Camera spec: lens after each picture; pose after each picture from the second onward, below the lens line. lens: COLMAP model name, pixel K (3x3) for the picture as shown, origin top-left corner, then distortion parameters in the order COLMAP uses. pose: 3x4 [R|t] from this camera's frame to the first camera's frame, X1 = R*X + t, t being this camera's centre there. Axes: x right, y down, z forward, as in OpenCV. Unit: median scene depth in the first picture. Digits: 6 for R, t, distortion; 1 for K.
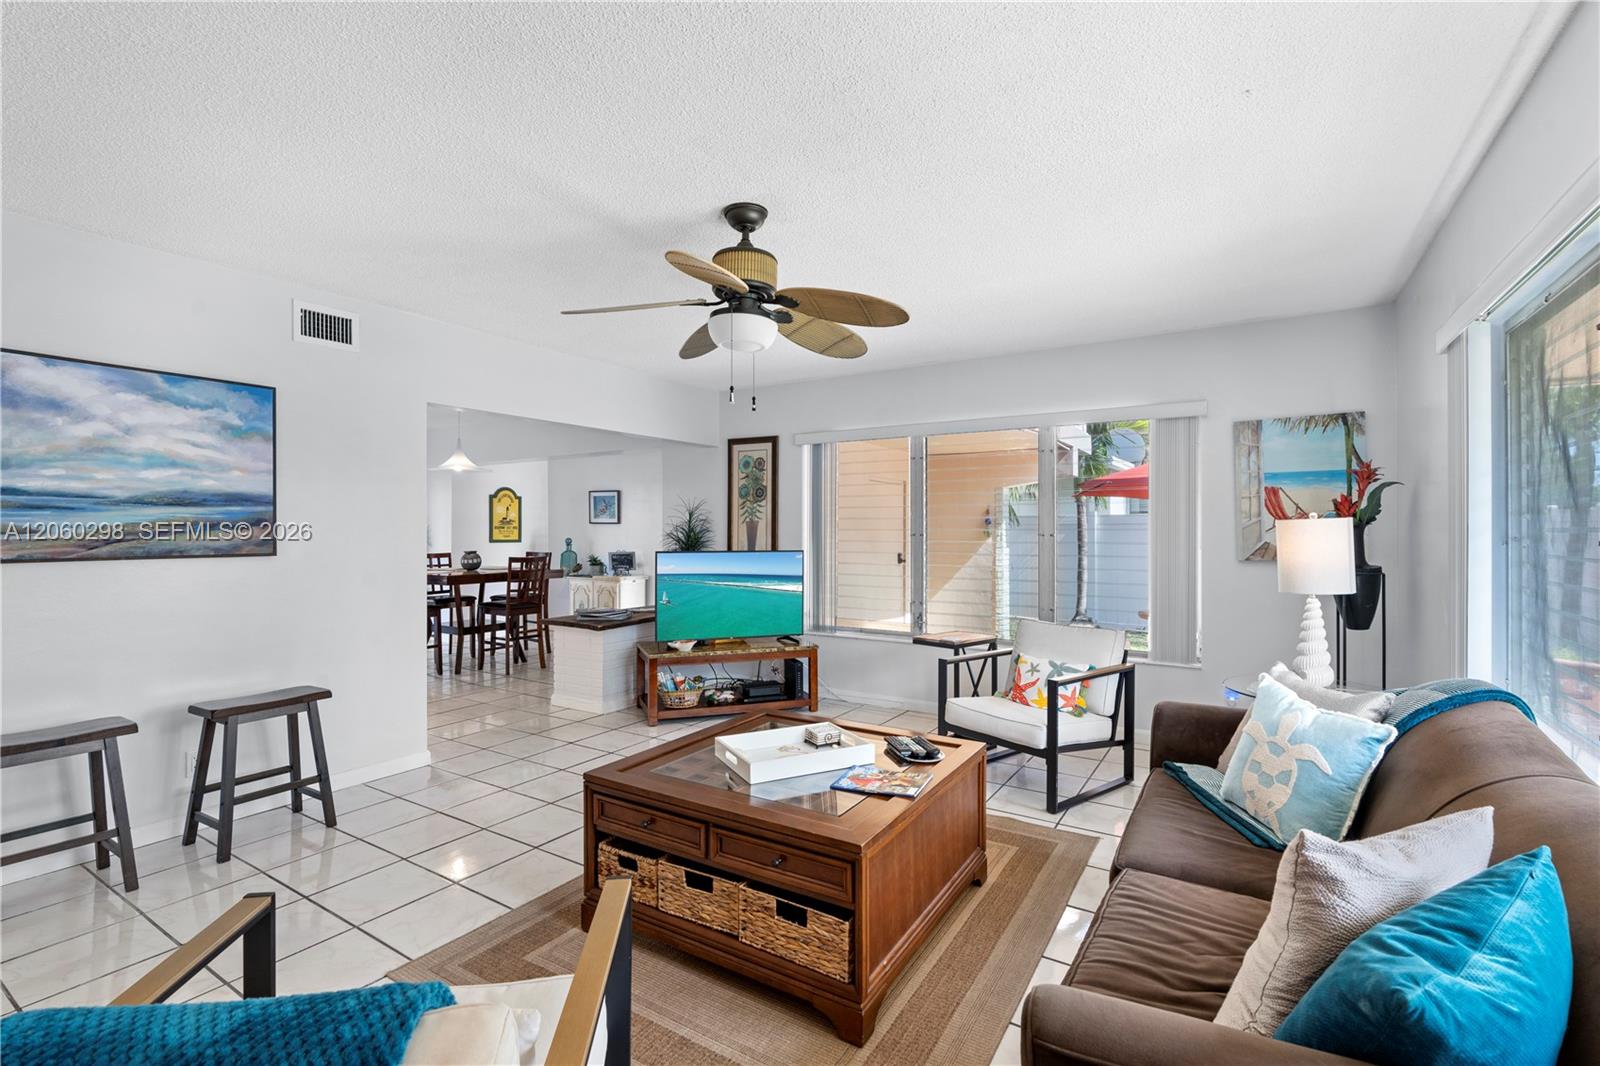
lens RADIAL K [[725.6, 0, 805.9], [0, 725.6, 534.3], [0, 0, 1]] dist [-0.007952, 0.001120]
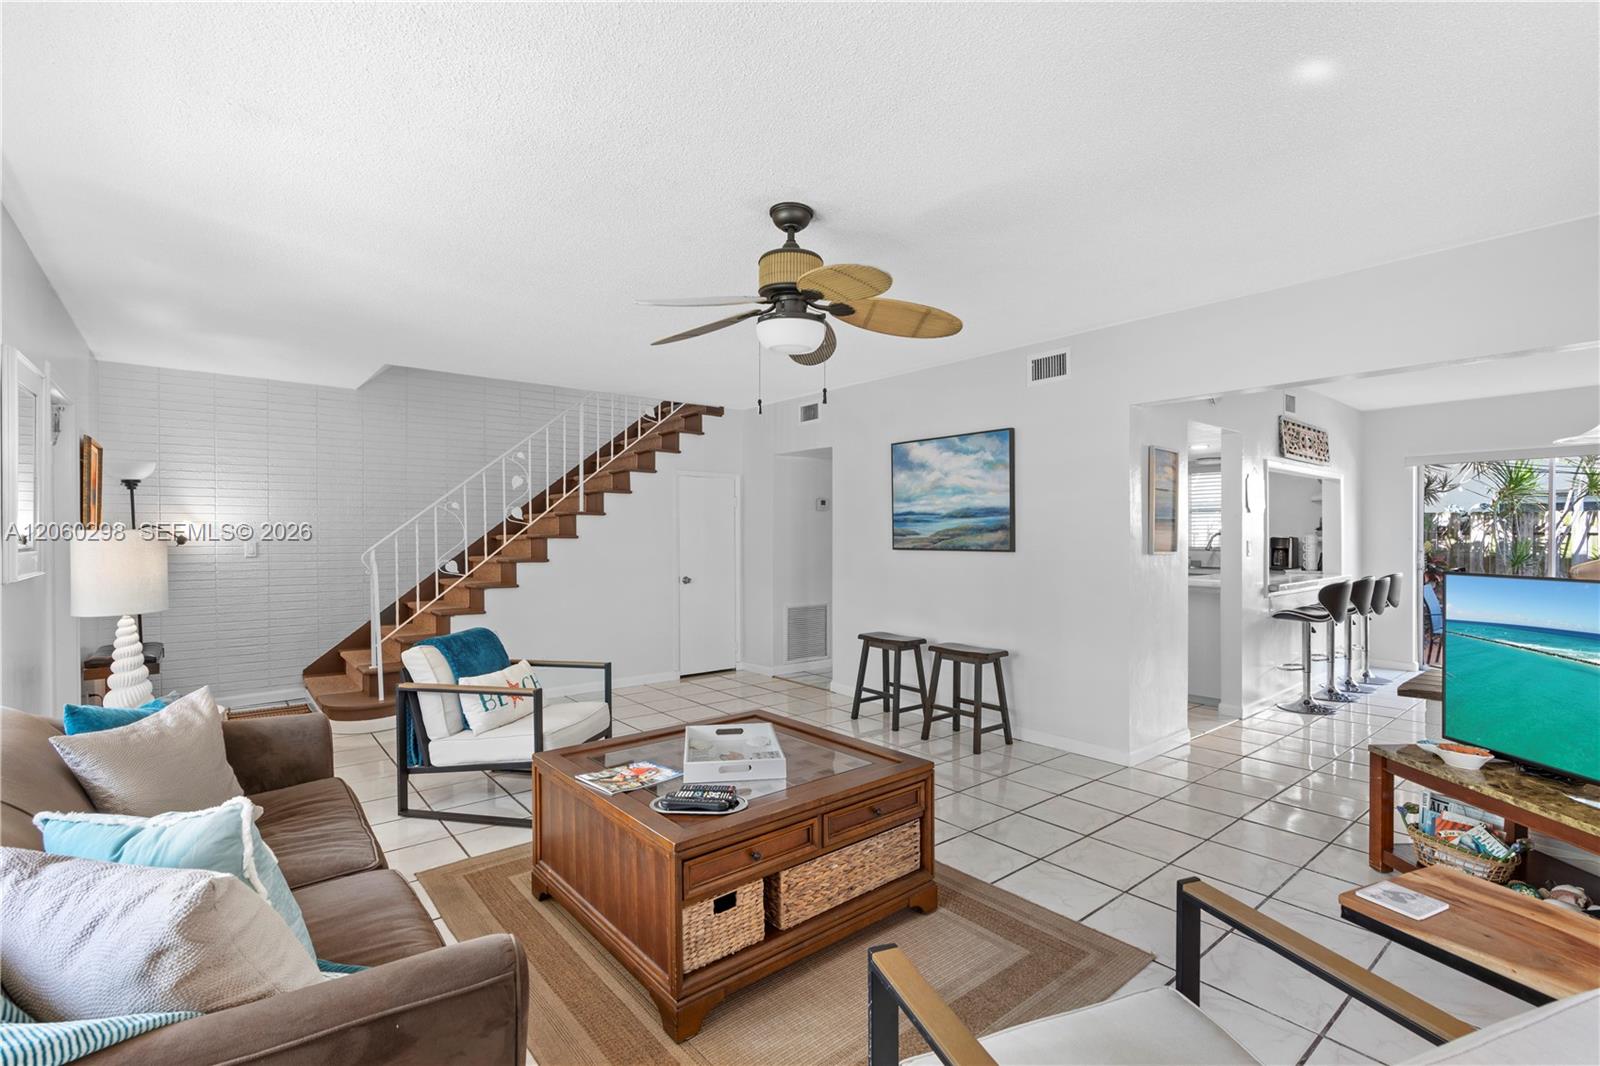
lens RADIAL K [[725.6, 0, 803.7], [0, 725.6, 545.1], [0, 0, 1]] dist [-0.007952, 0.001120]
pose [[-0.313337, 0.011362, -0.949574, 0.744367], [-0.005158, 0.999893, 0.013666, 0.000395], [0.949628, 0.009180, -0.313245, 1.160294]]
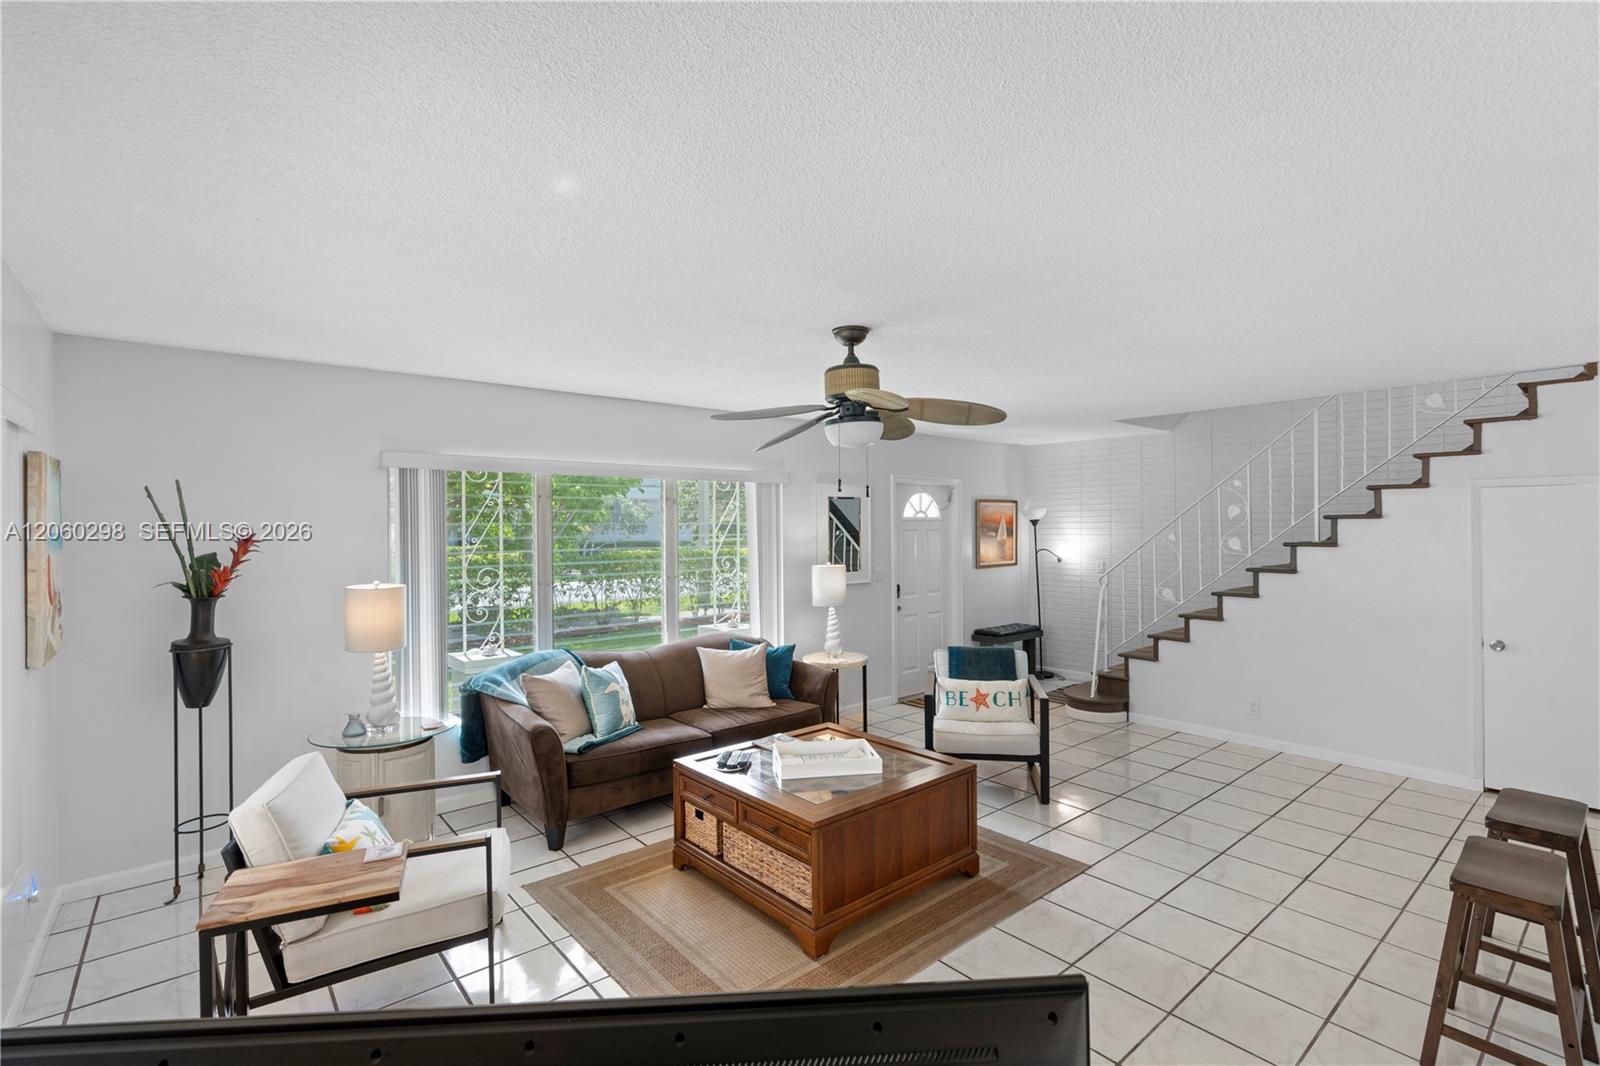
lens RADIAL K [[725.6, 0, 800.3], [0, 725.6, 526.2], [0, 0, 1]] dist [-0.007952, 0.001120]
pose [[-0.953779, 0.006937, 0.300428, -0.337584], [0.008456, 0.999957, 0.003756, -0.113843], [-0.300389, 0.006123, -0.953797, 1.905628]]
